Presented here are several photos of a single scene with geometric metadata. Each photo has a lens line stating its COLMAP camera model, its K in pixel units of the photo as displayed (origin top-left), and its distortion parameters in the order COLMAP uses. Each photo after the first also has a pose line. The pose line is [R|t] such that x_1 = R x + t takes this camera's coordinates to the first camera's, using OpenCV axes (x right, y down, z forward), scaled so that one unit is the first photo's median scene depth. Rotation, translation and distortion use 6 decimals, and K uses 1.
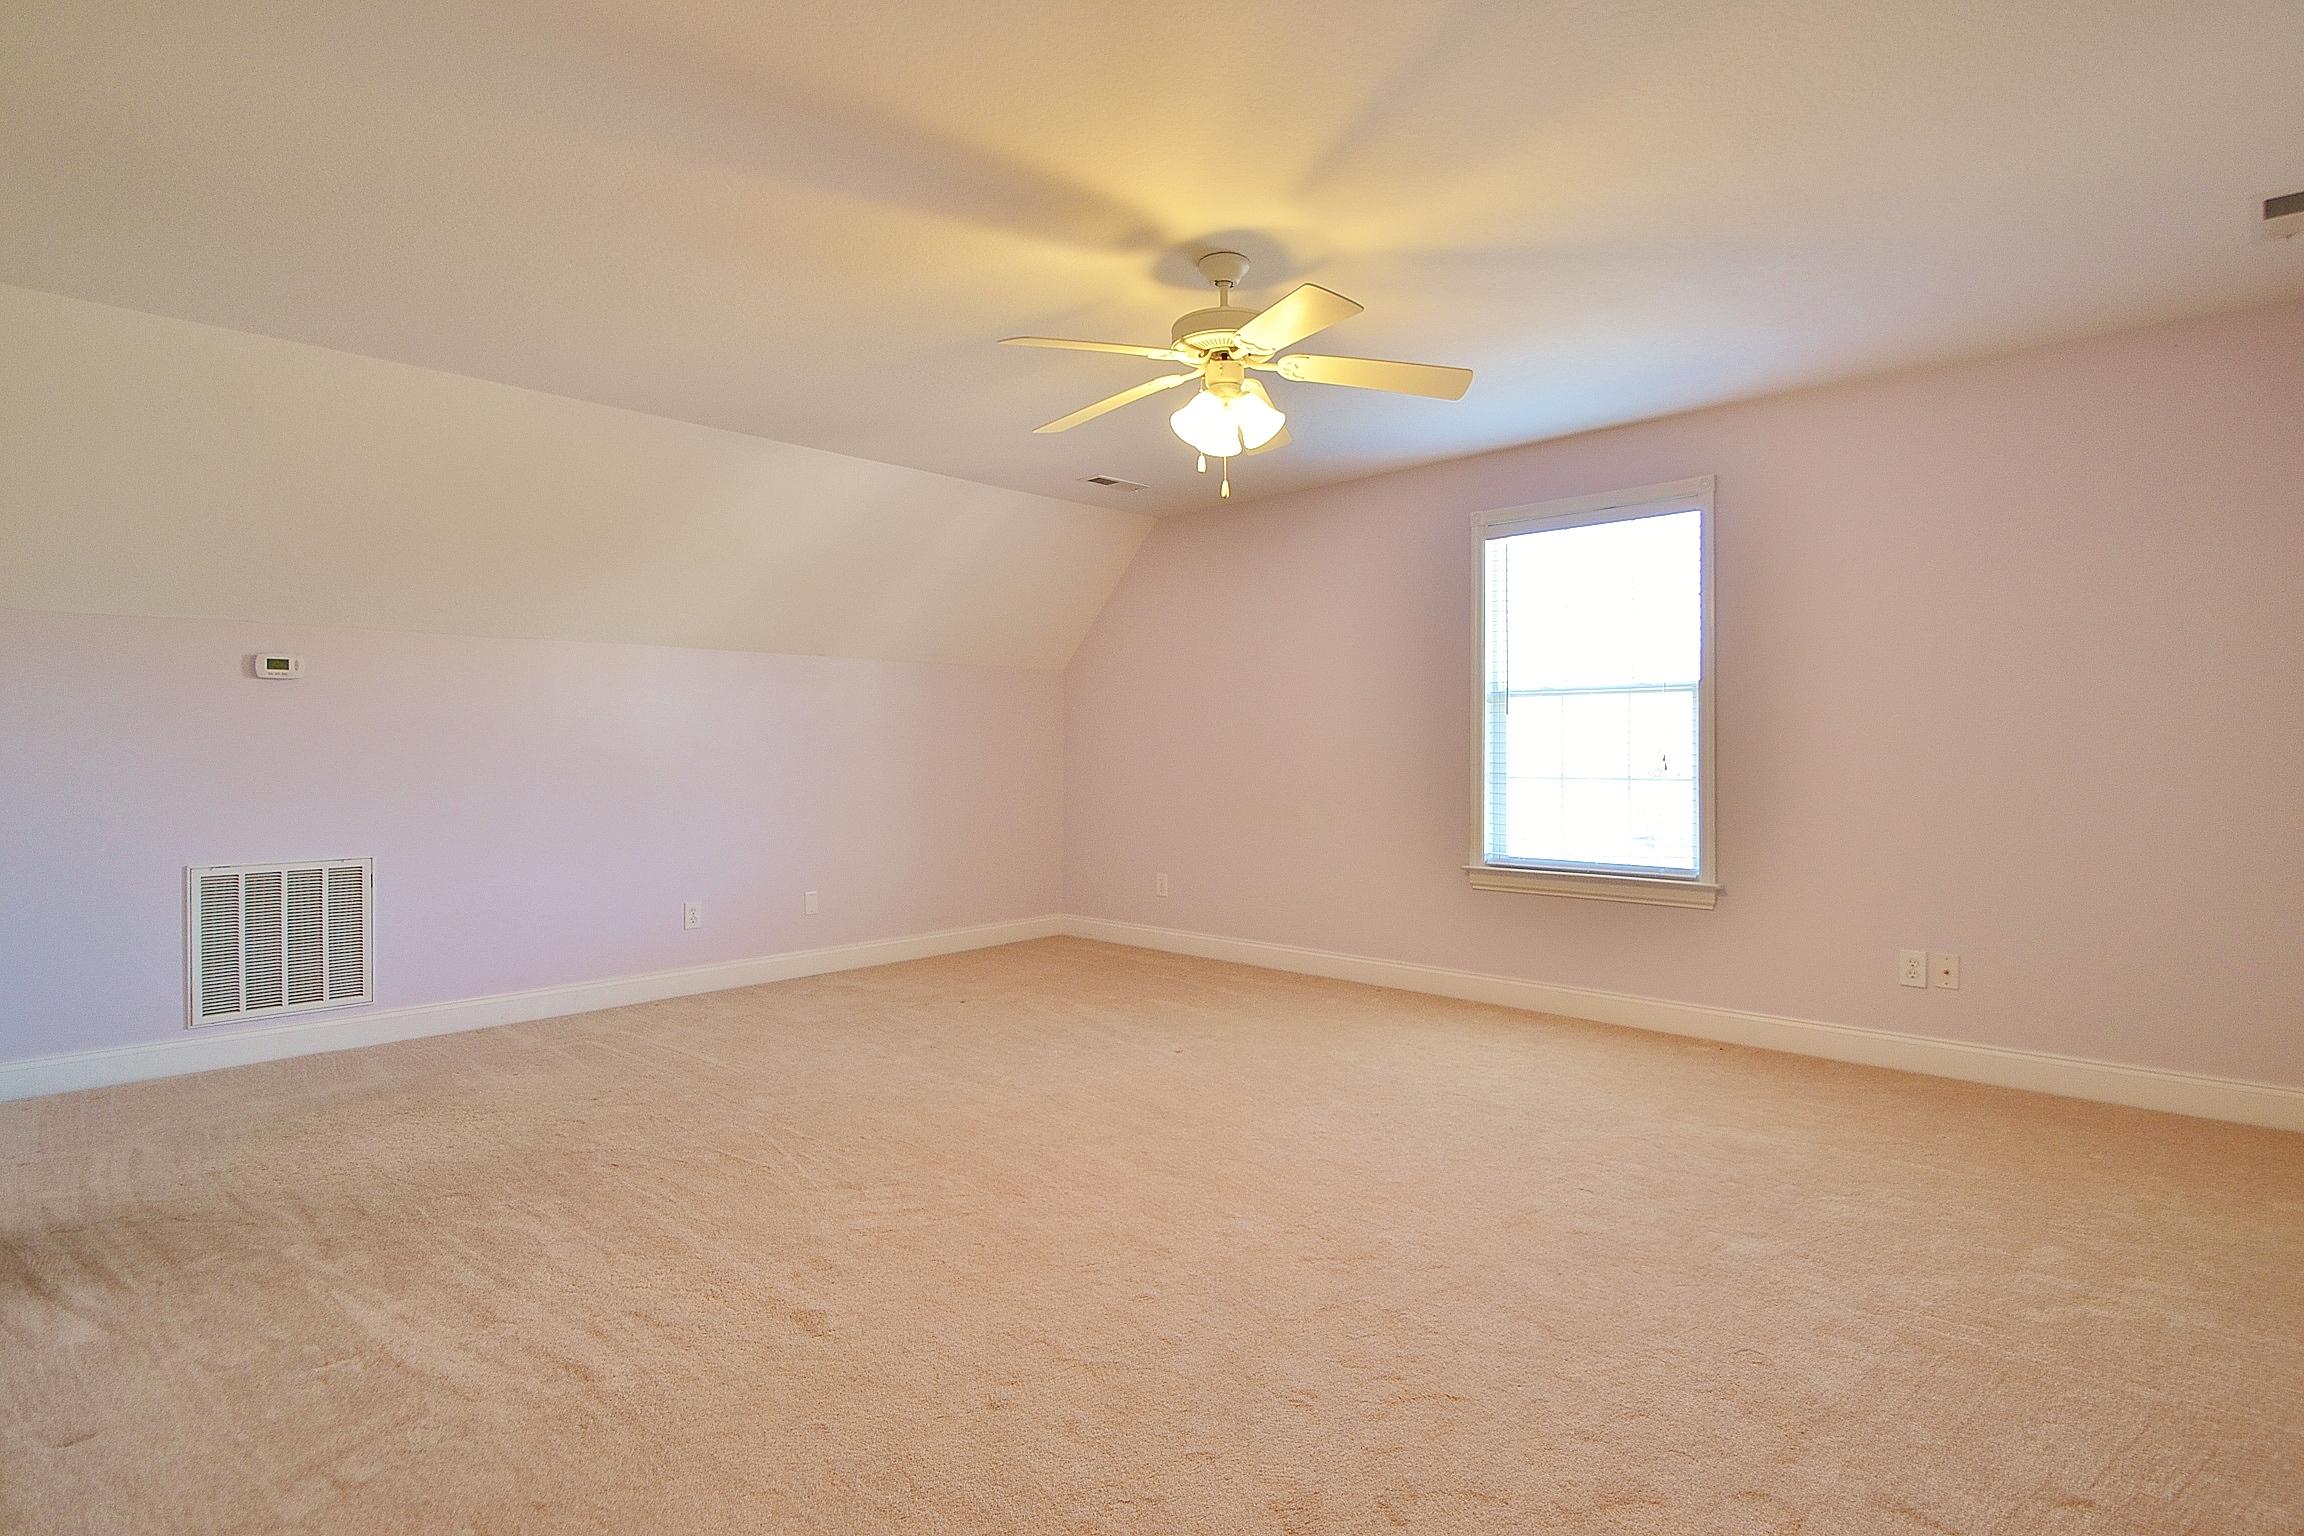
lens RADIAL K [[1134.8, 0, 1134.1], [0, 1134.8, 751.3], [0, 0, 1]] dist [-0.000673, -0.000031]
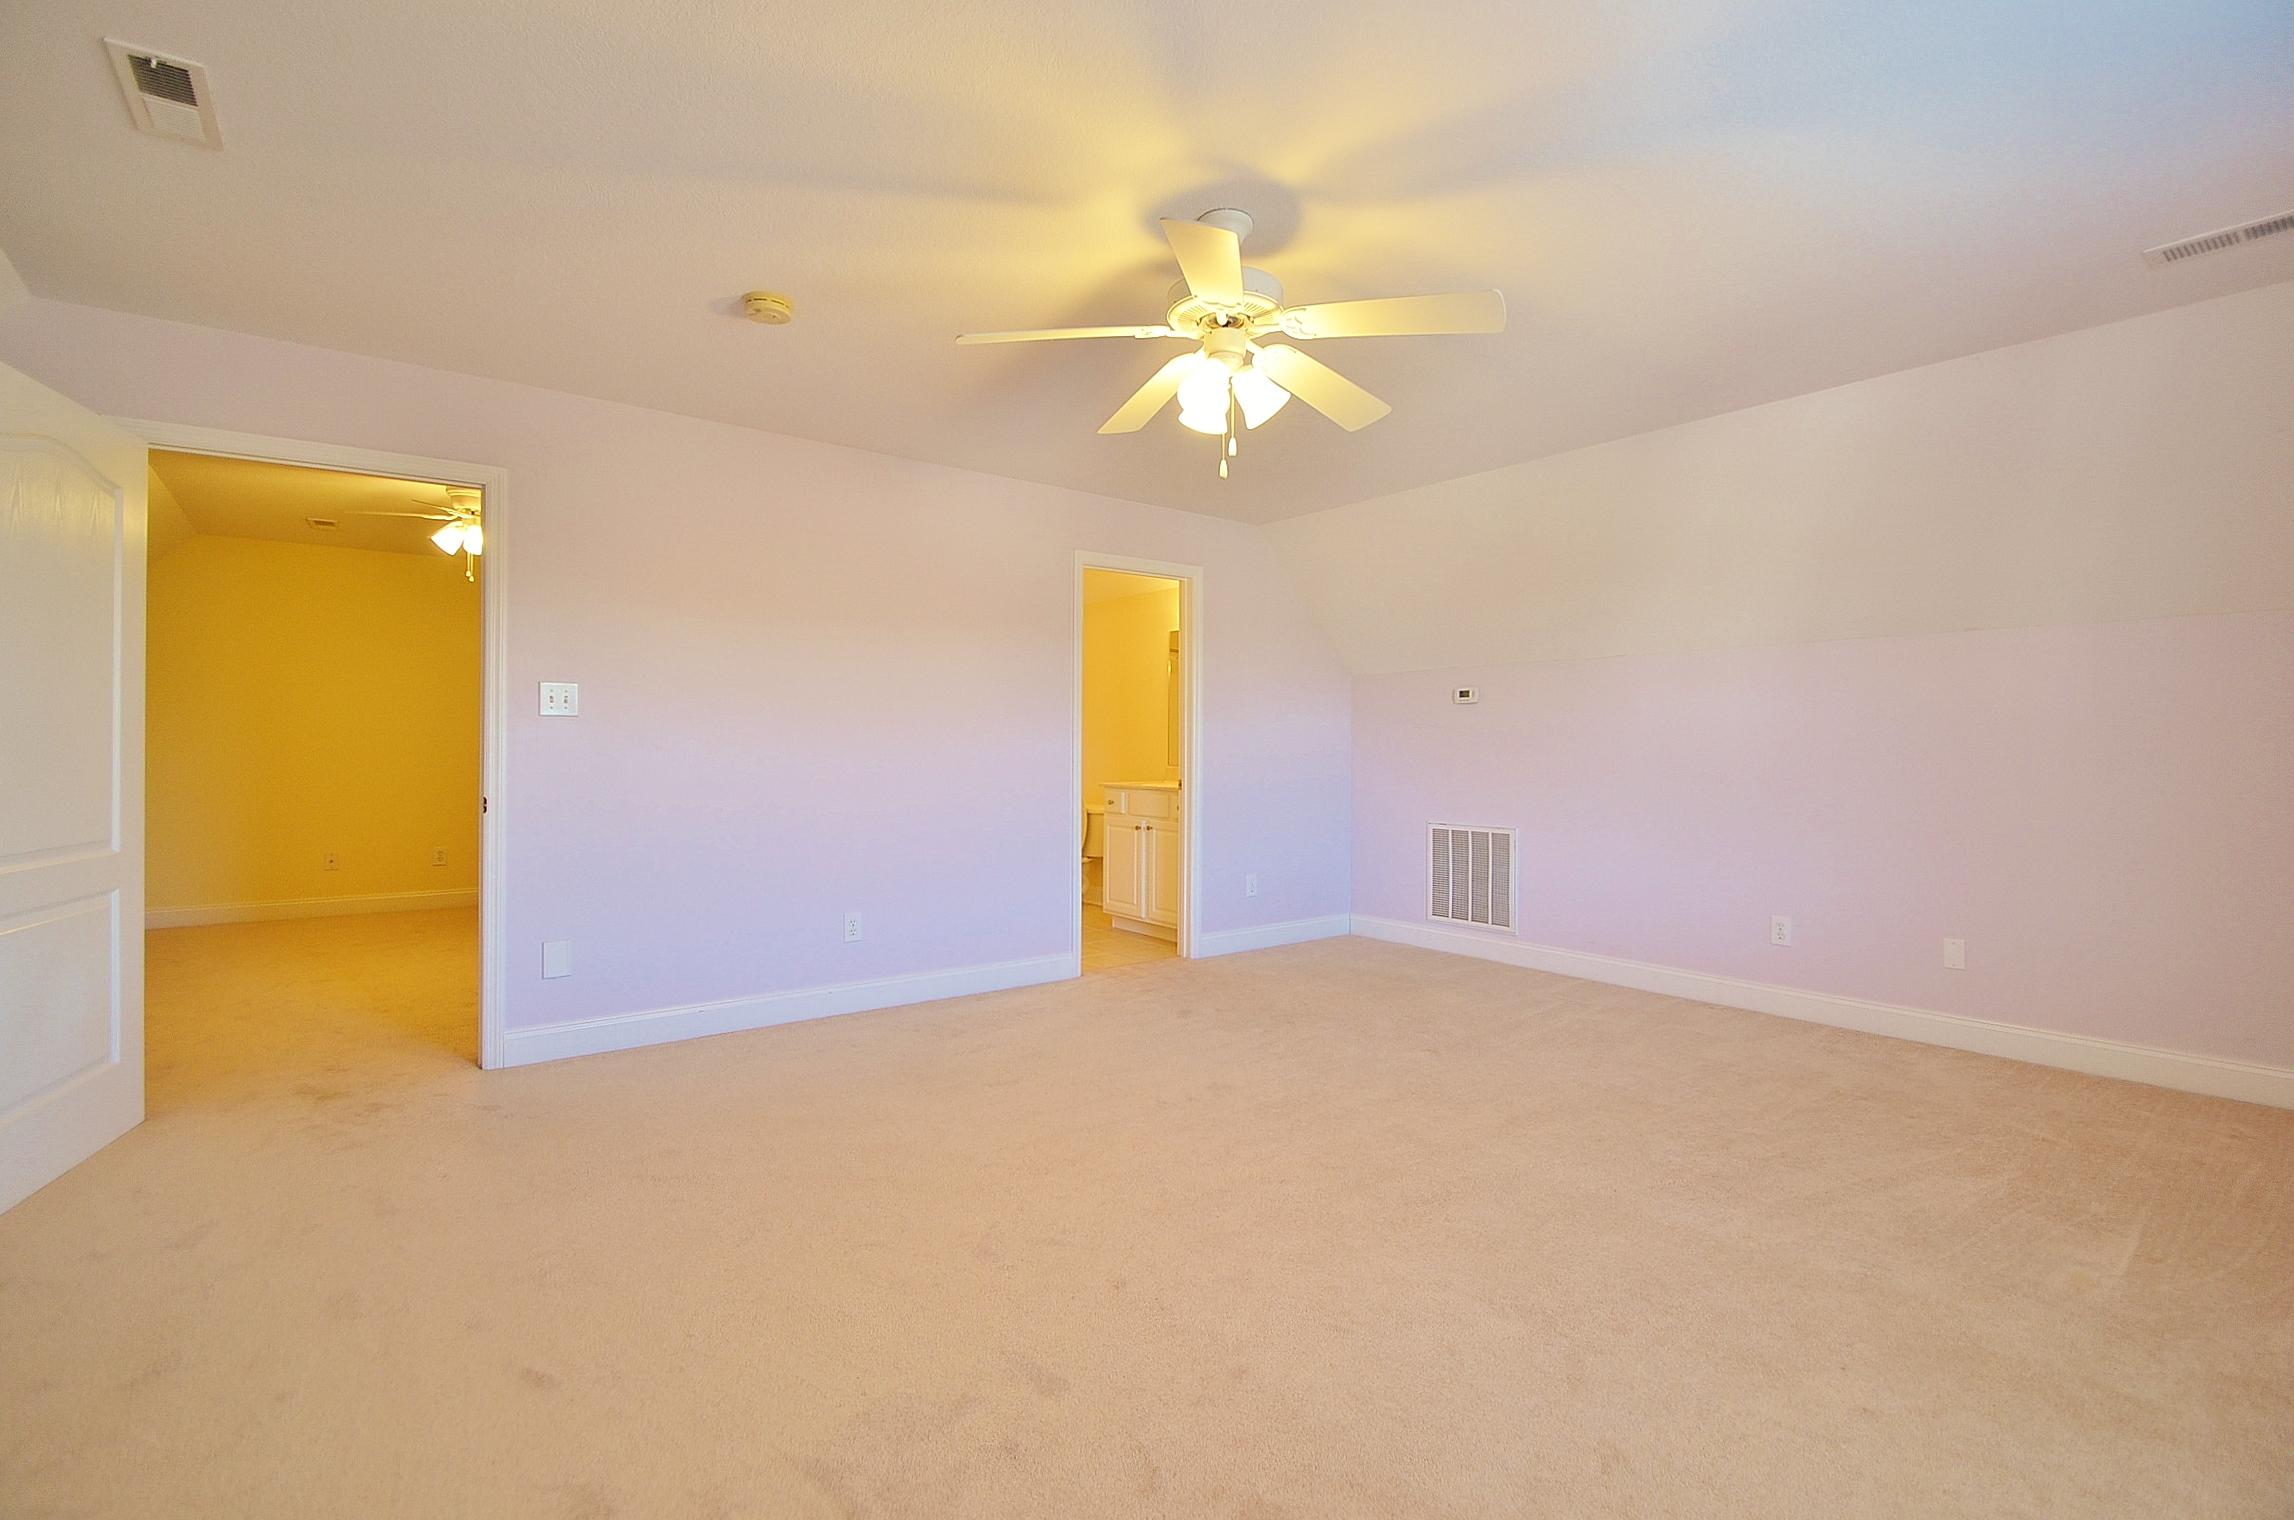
lens RADIAL K [[1023.4, 0, 1143.9], [0, 1023.4, 747.5], [0, 0, 1]] dist [-0.000522, -0.000278]
pose [[-0.116209, -0.002489, -0.993222, 0.647725], [-0.010283, 0.999946, -0.001303, 0.000487], [0.993171, 0.010062, -0.116229, 0.736304]]
